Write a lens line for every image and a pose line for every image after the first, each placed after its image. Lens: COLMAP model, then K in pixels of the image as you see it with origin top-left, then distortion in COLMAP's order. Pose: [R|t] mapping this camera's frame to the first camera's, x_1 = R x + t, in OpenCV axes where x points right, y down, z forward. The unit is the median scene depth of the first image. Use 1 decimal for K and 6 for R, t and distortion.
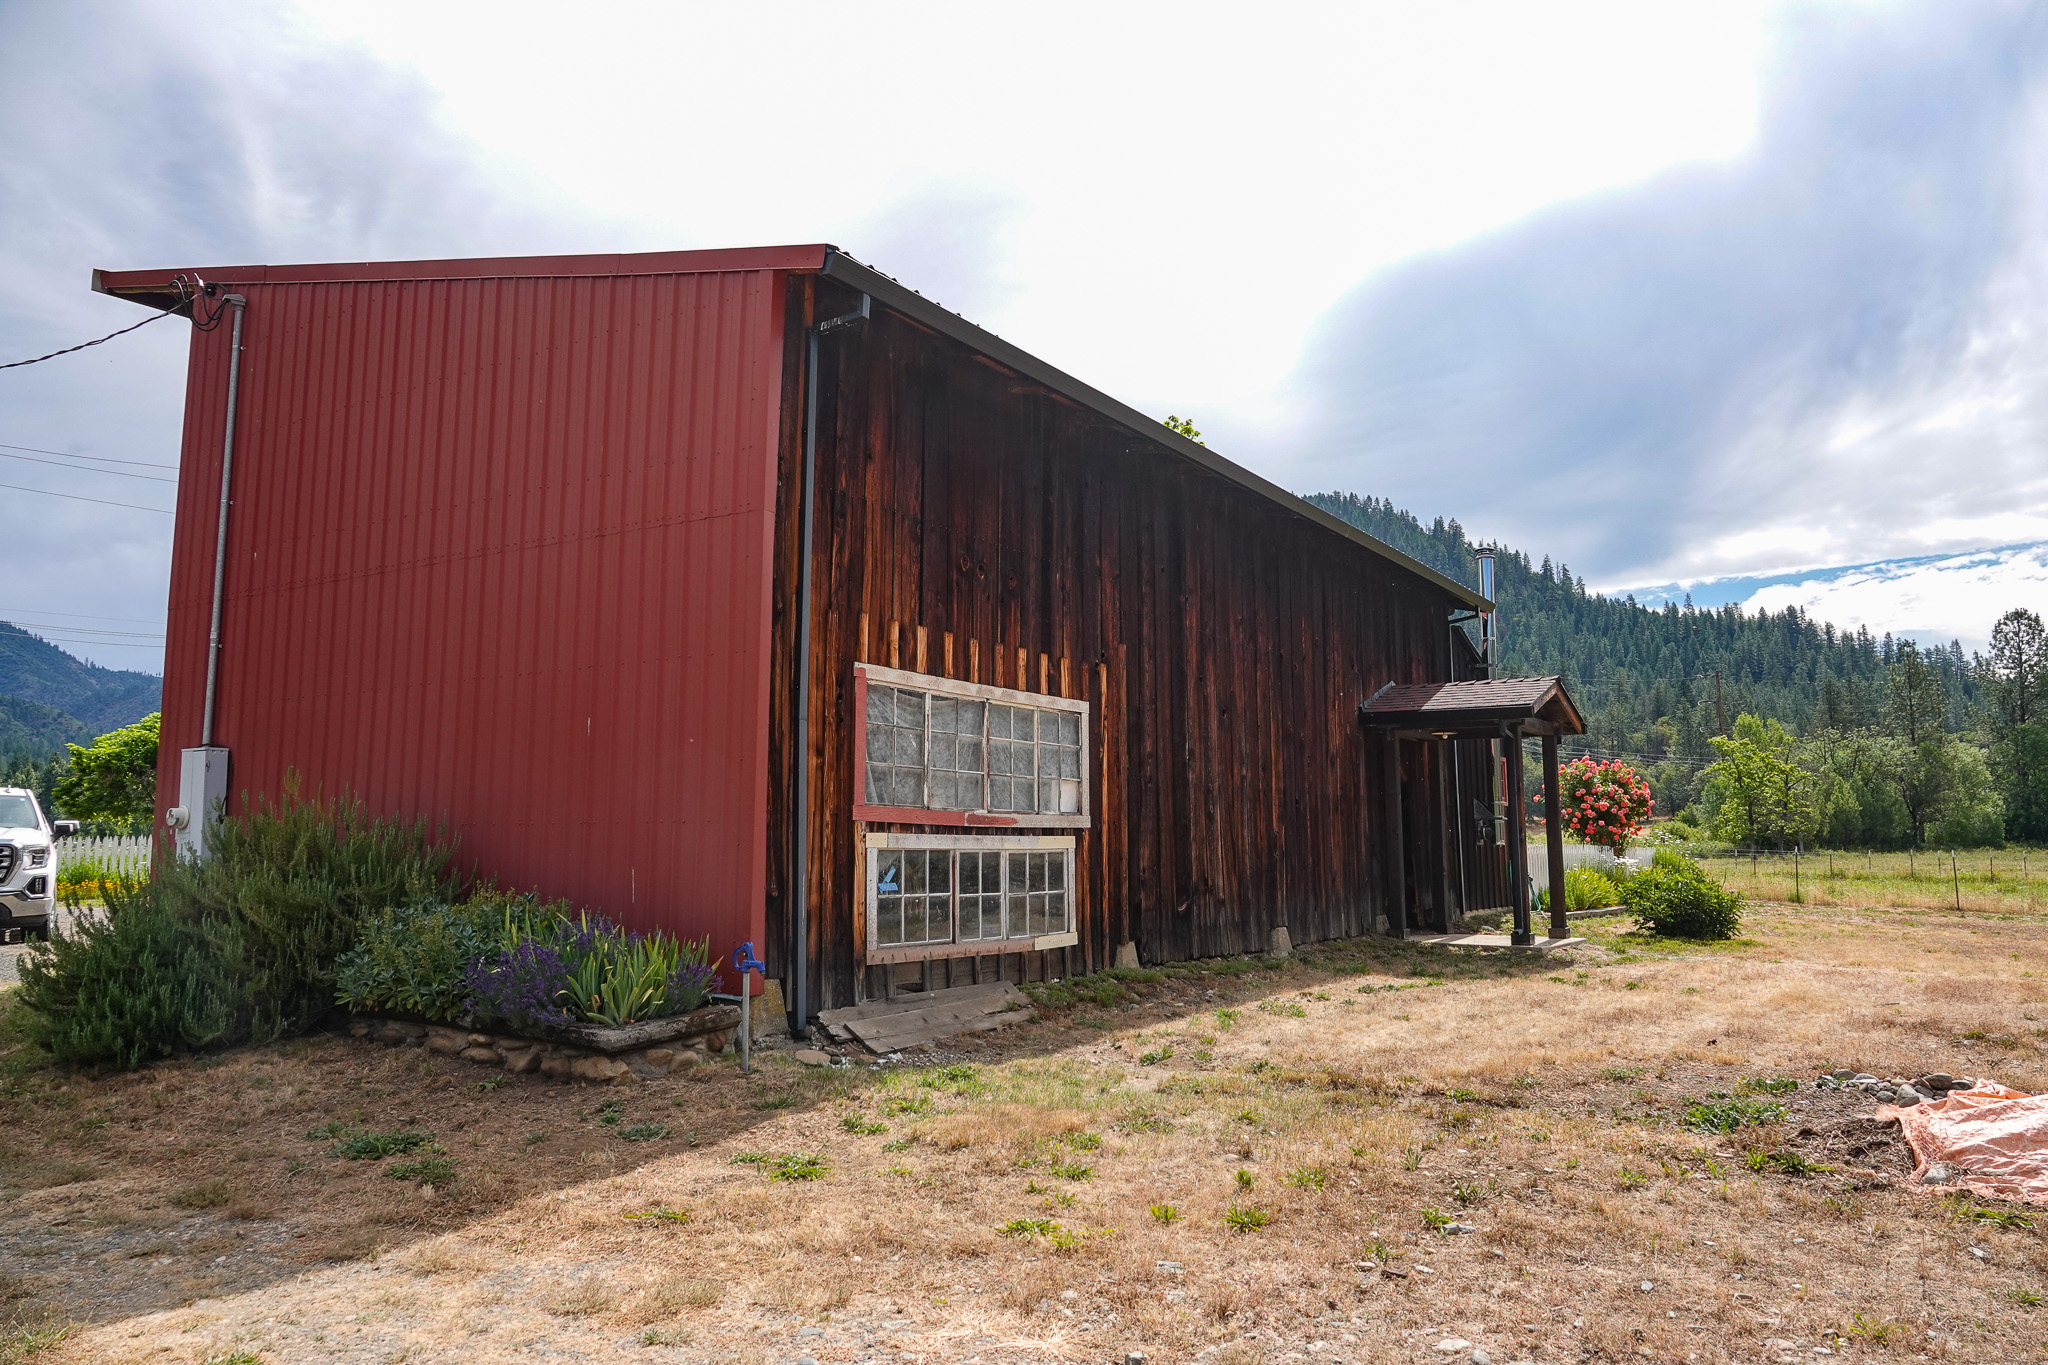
lens RADIAL K [[1422.9, 0, 1024.0], [0, 1422.9, 682.5], [0, 0, 1]] dist [-0.002358, -0.003358]
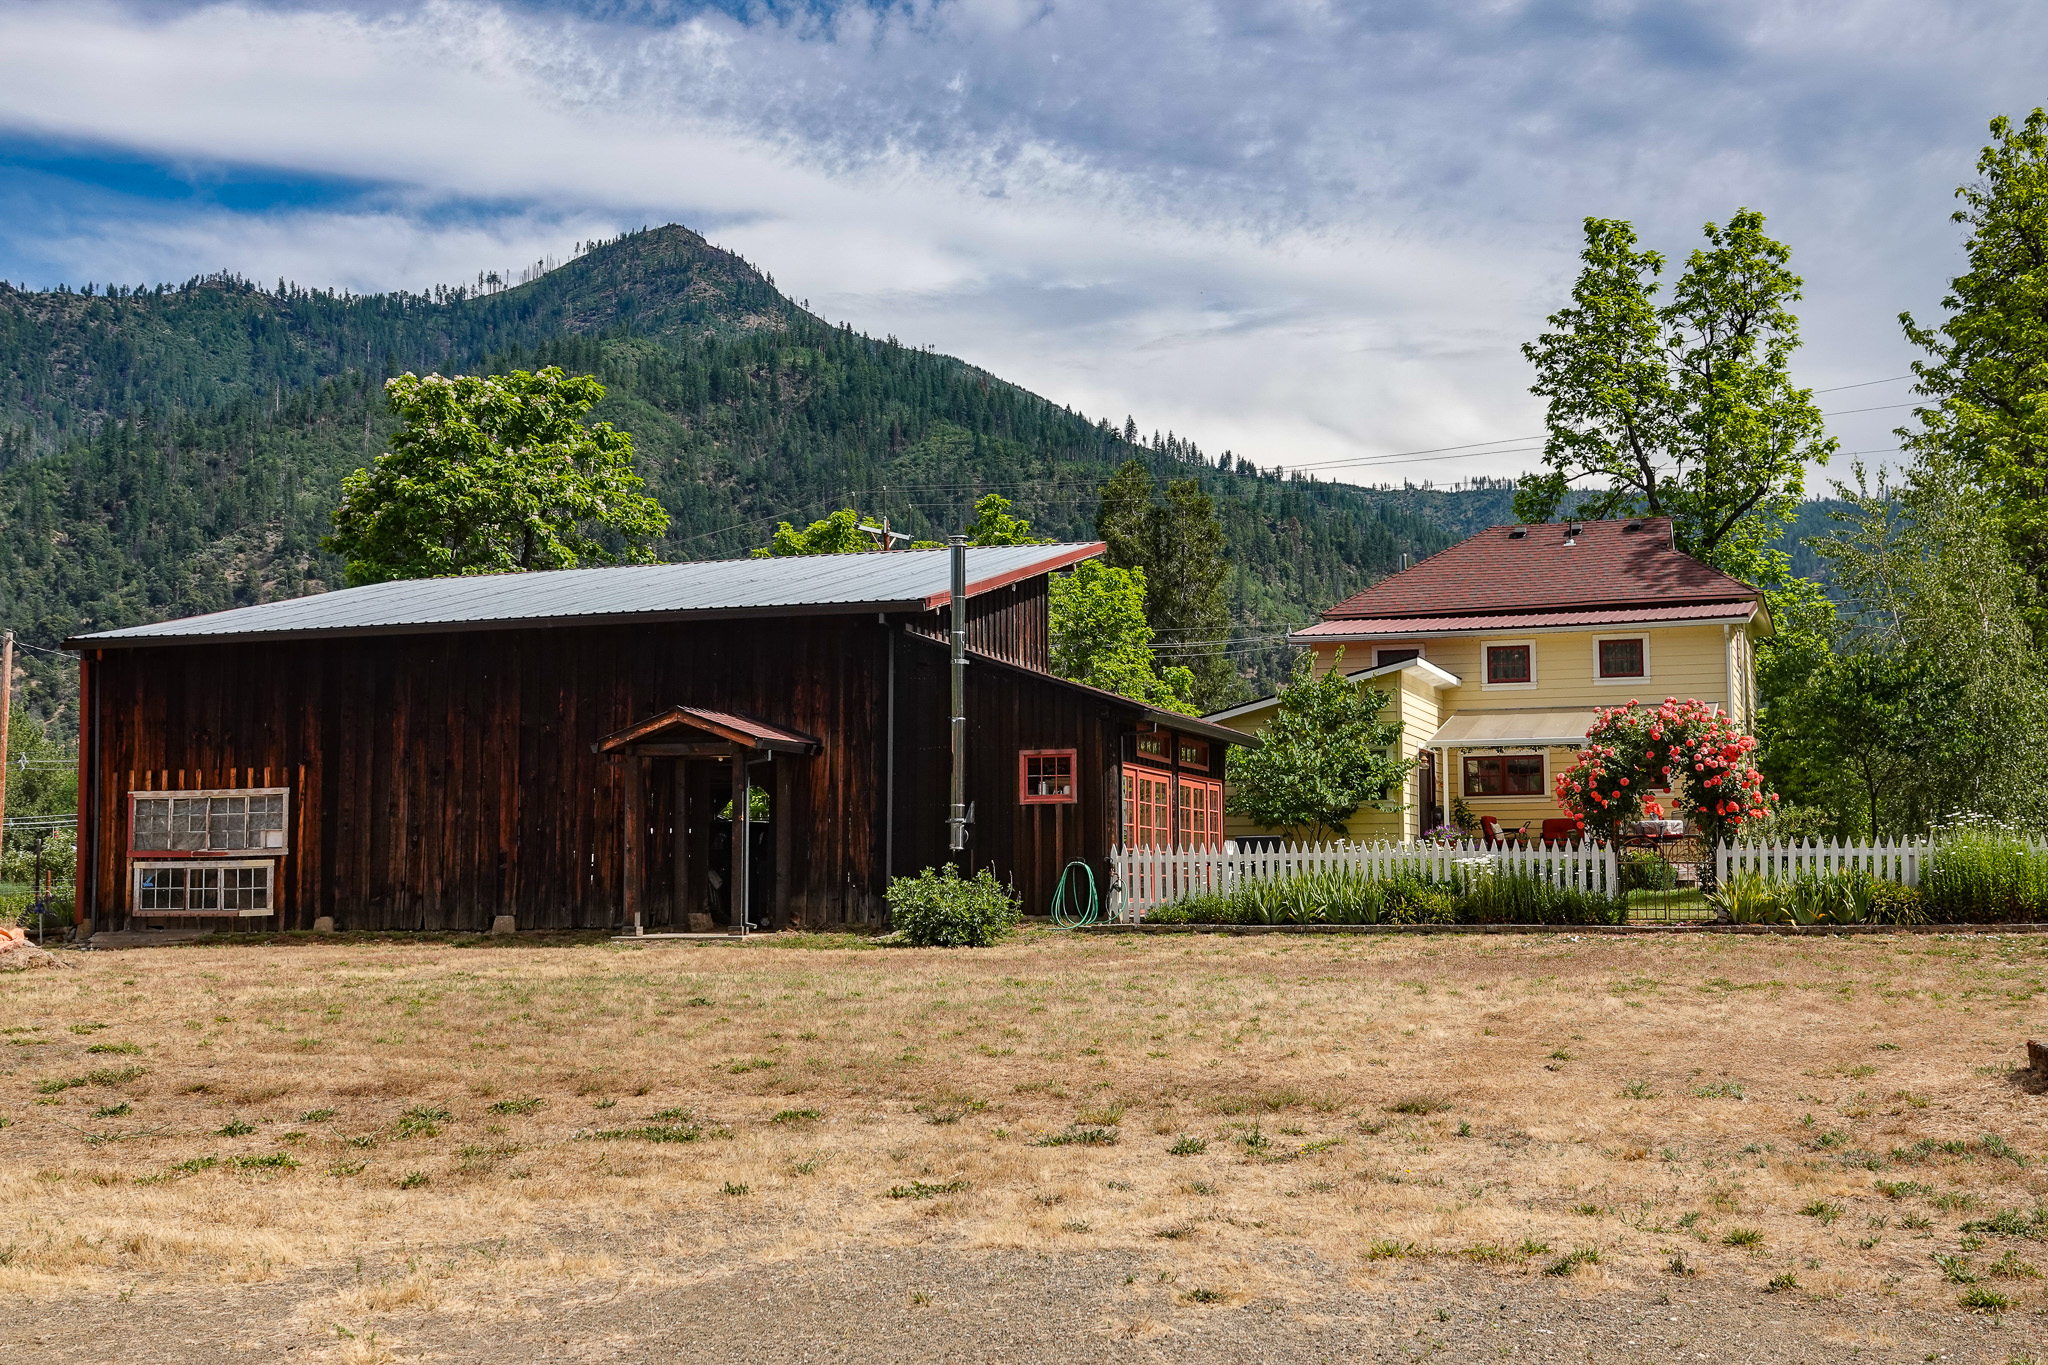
lens RADIAL K [[2383.3, 0, 1024.0], [0, 2383.3, 682.5], [0, 0, 1]] dist [-0.008310, 0.002162]
pose [[0.270854, -0.089979, -0.958406, 3.534629], [0.123858, 0.990604, -0.057998, 0.190073], [0.954619, -0.102997, 0.279453, 1.135501]]
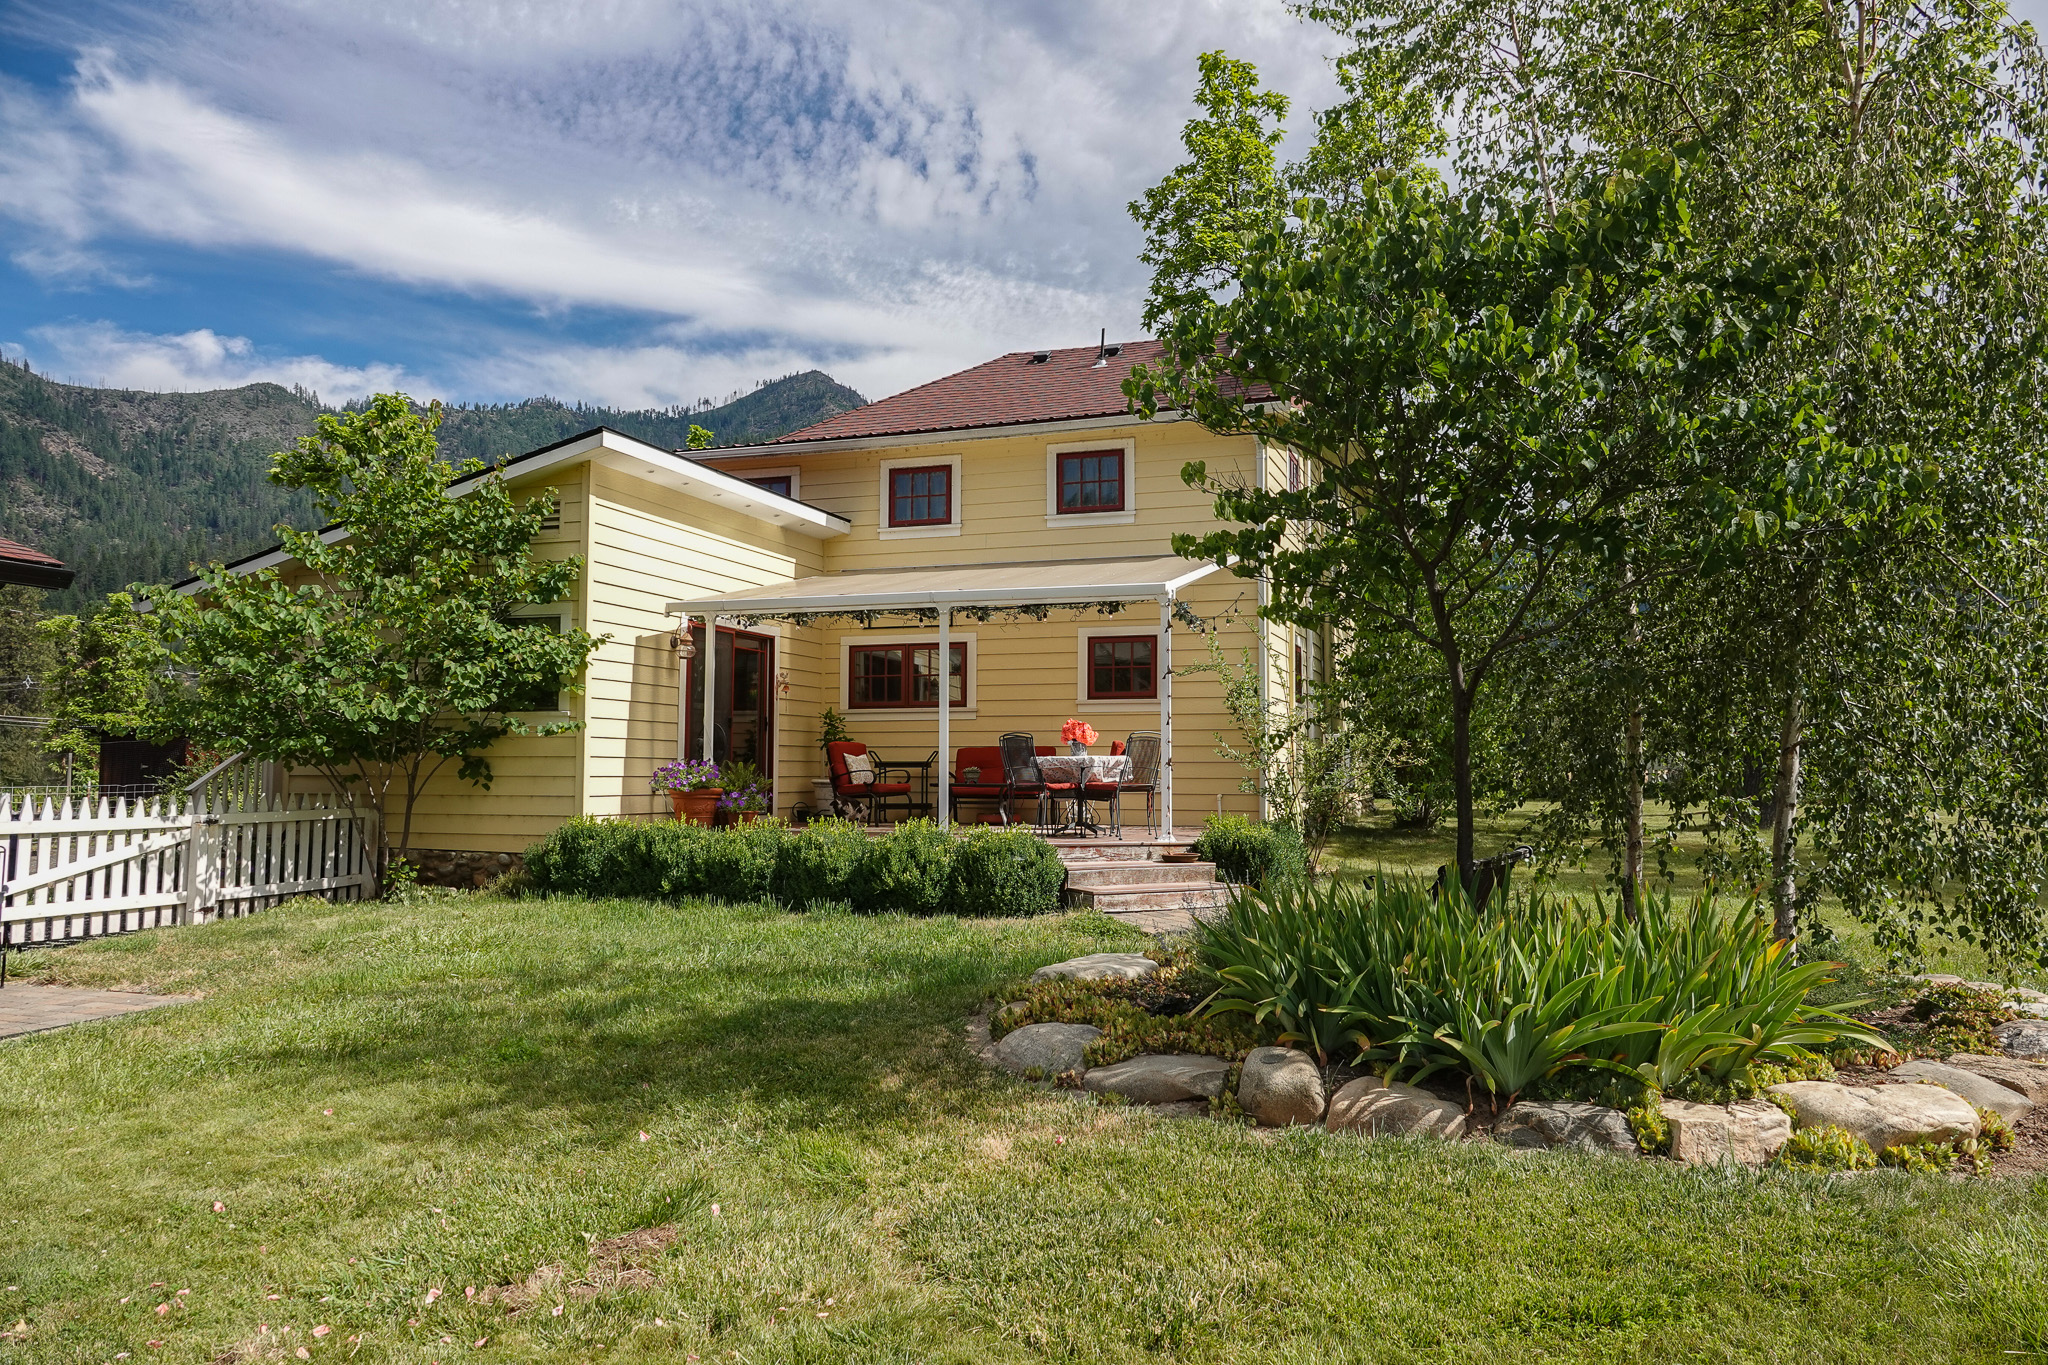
lens RADIAL K [[1422.9, 0, 1024.0], [0, 1422.9, 682.5], [0, 0, 1]] dist [-0.002358, -0.003358]
pose [[0.272557, -0.063746, -0.960026, 1.322372], [0.114766, 0.992833, -0.033342, 0.283665], [0.955270, -0.101091, 0.277919, 2.733044]]
